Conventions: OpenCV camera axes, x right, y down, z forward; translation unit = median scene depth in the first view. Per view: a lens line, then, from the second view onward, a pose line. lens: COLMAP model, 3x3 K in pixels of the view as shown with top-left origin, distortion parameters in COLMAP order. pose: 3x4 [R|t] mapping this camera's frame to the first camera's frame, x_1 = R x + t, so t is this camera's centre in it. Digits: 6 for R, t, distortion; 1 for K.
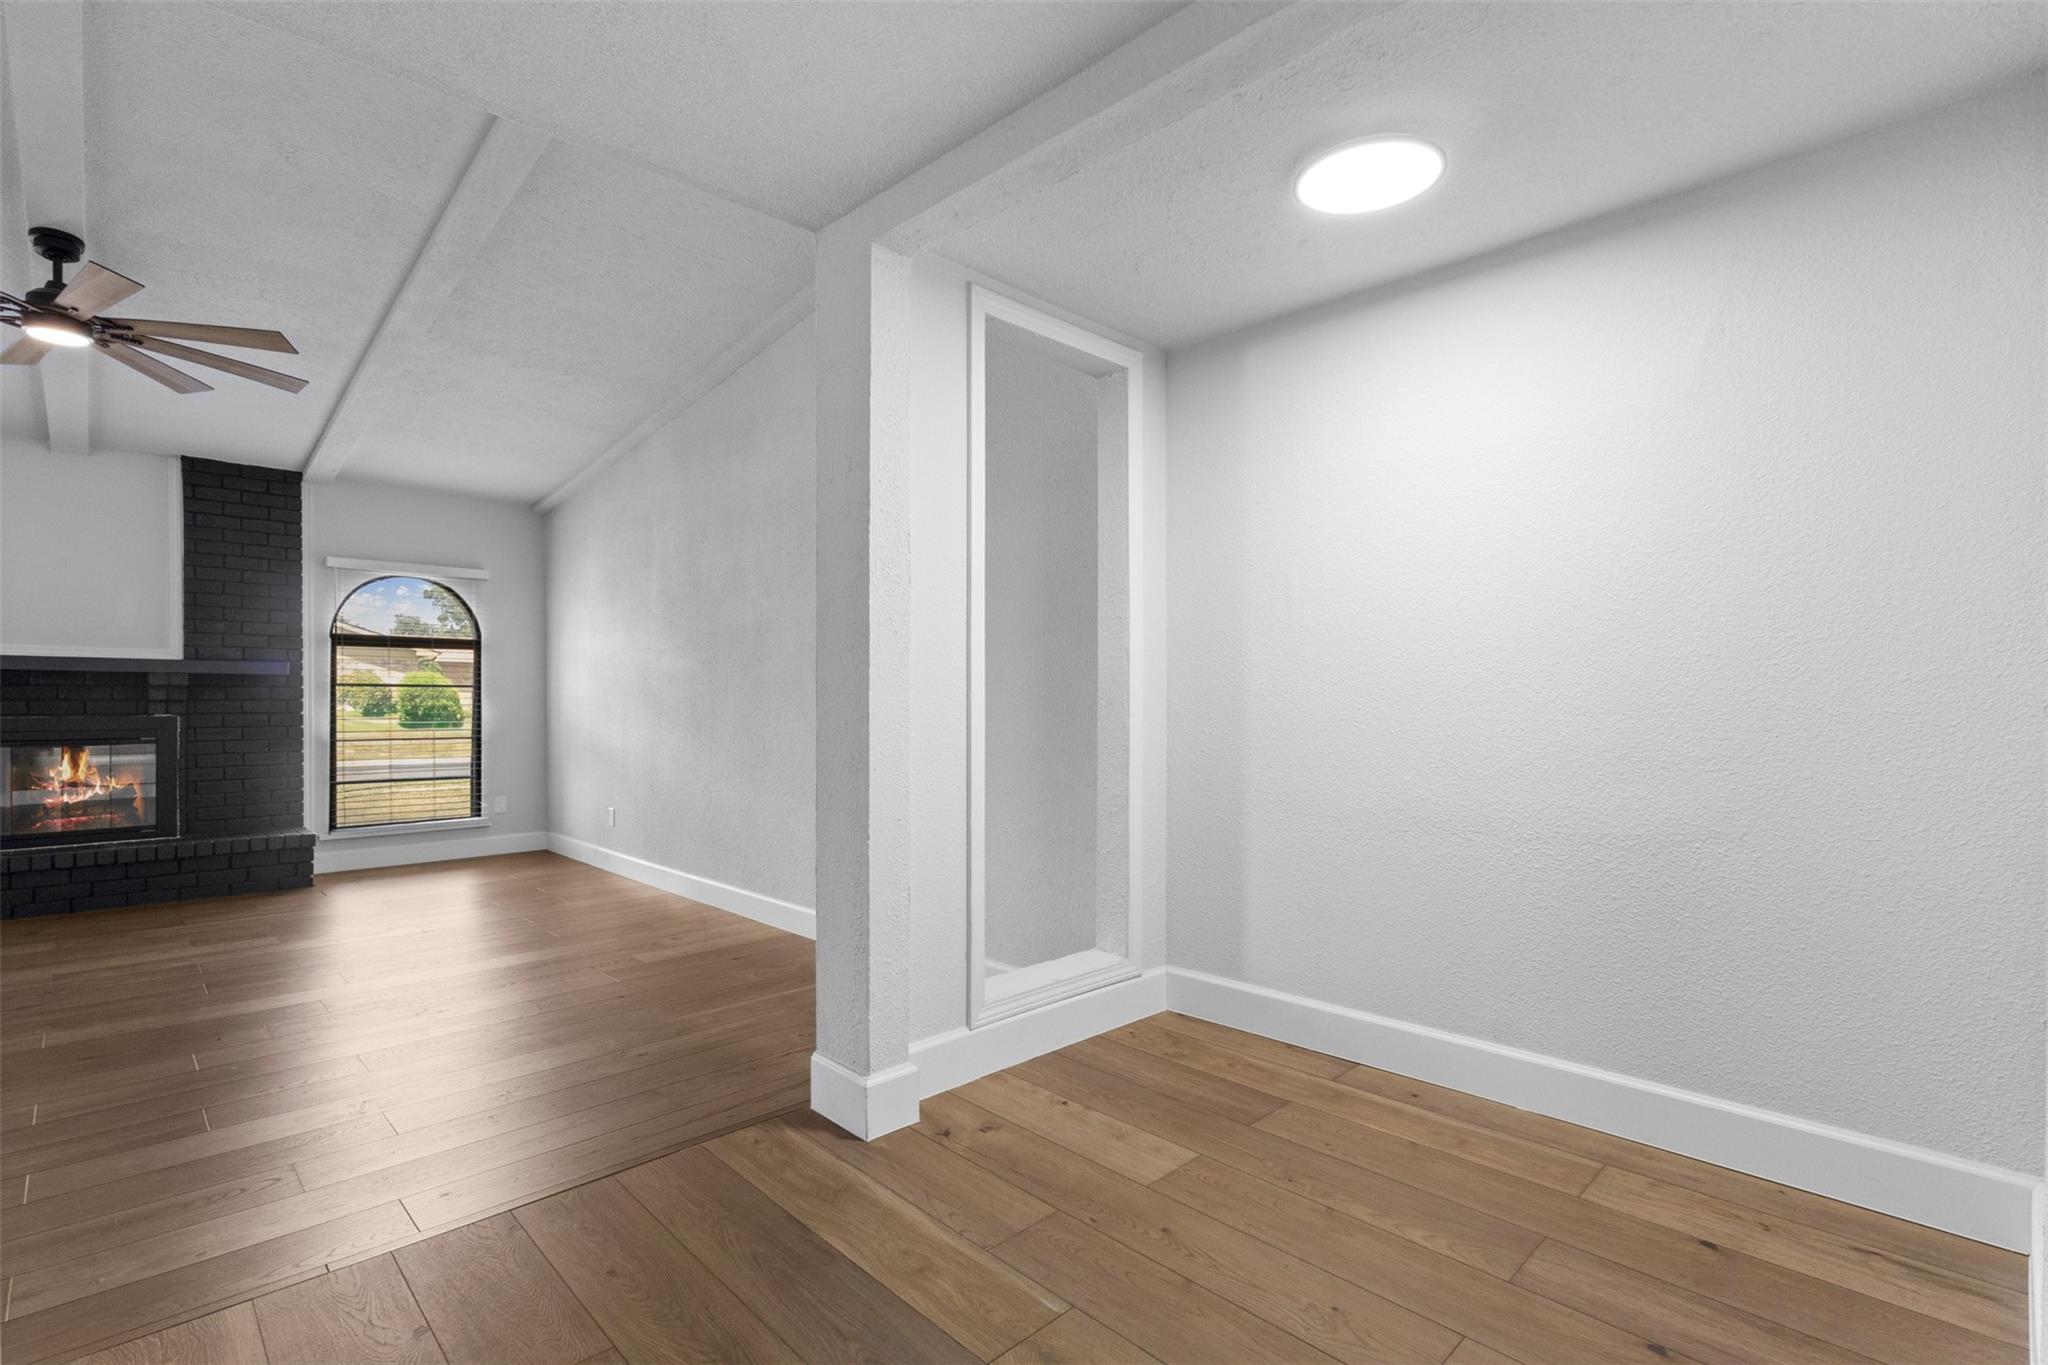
lens RADIAL K [[955.6, 0, 1027.8], [0, 955.6, 698.4], [0, 0, 1]] dist [0.003969, 0.000415]
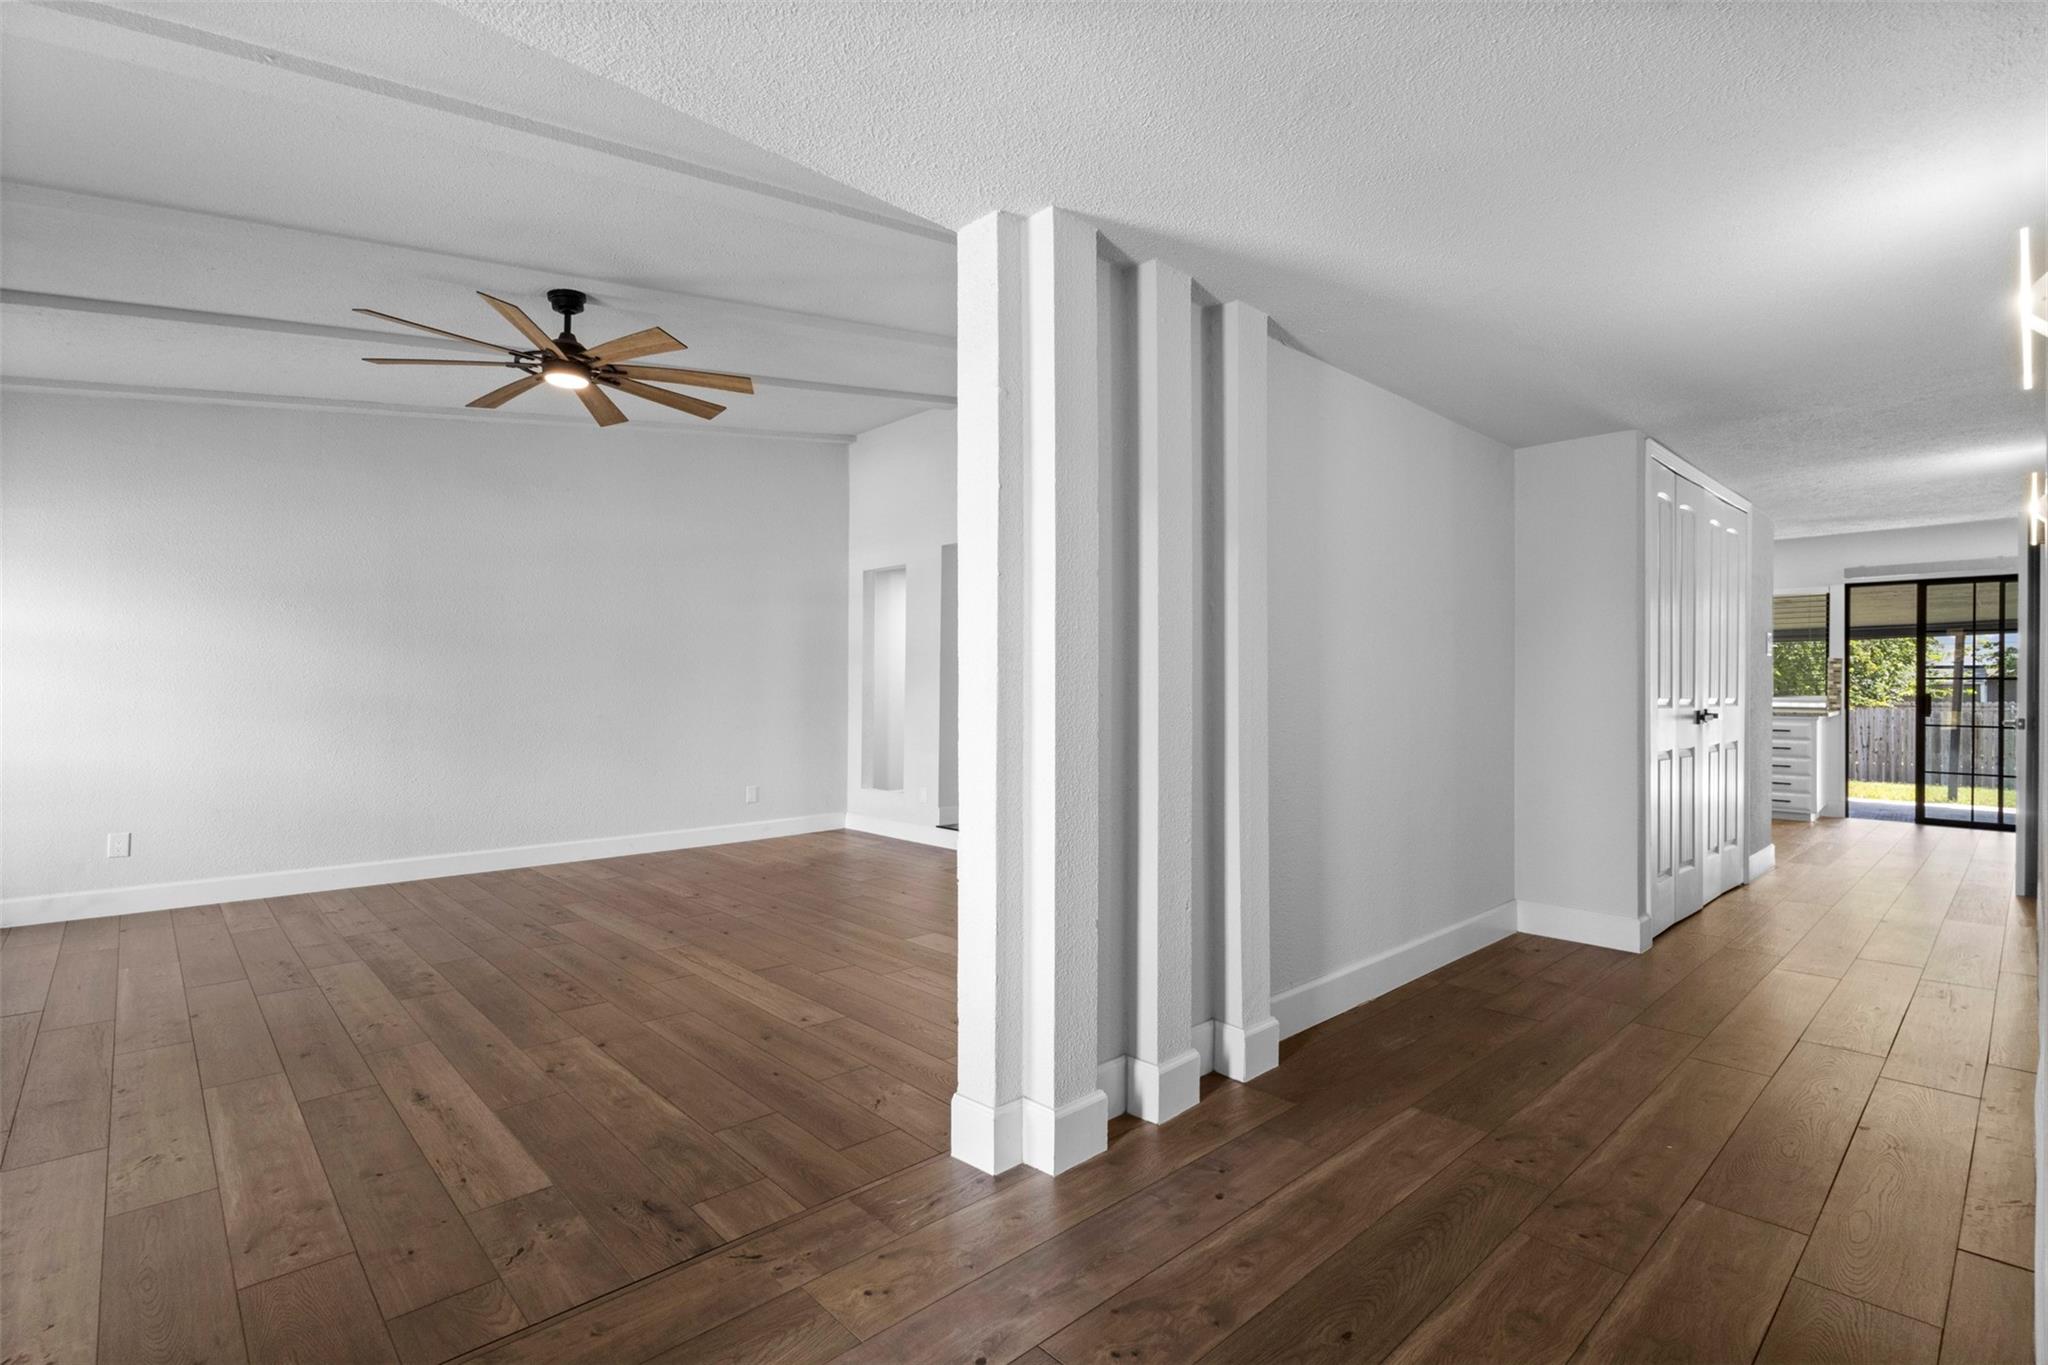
lens RADIAL K [[951.5, 0, 1024.0], [0, 951.5, 682.5], [0, 0, 1]] dist [0.010823, -0.000002]
pose [[0.009503, 0.001968, 0.999953, -1.261976], [0.003397, 0.999992, -0.002001, -0.007820], [-0.999949, 0.003416, 0.009496, 0.256581]]
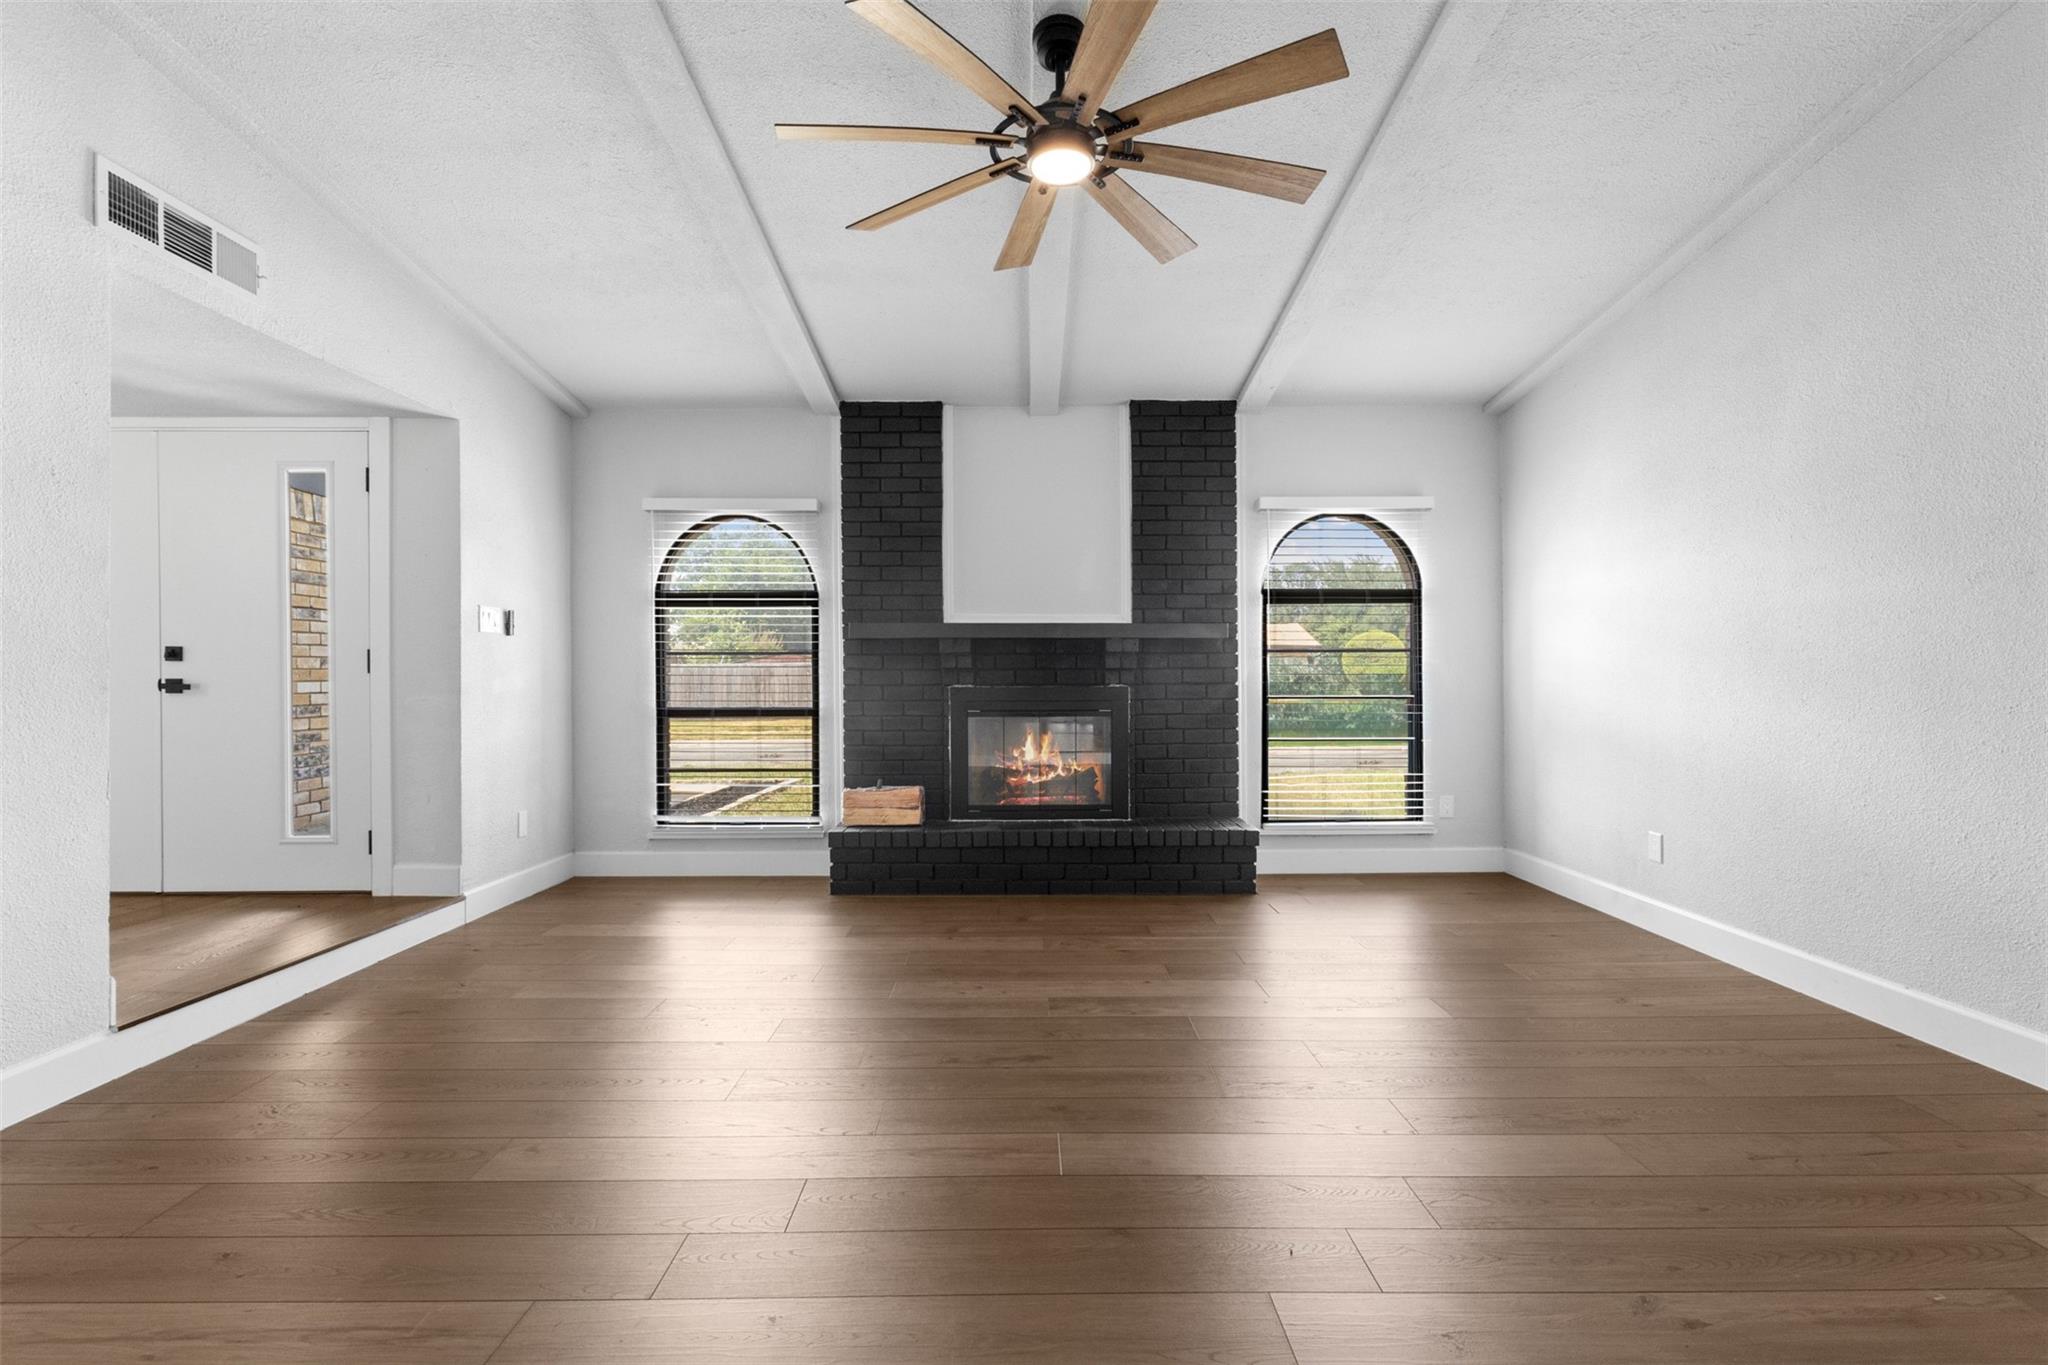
lens RADIAL K [[958.6, 0, 1034.8], [0, 958.6, 680.2], [0, 0, 1]] dist [0.004357, 0.000500]
pose [[0.721433, -0.003699, -0.692474, -0.299931], [0.003185, 0.999993, -0.002023, 0.013188], [0.692477, -0.000746, 0.721440, 0.264114]]
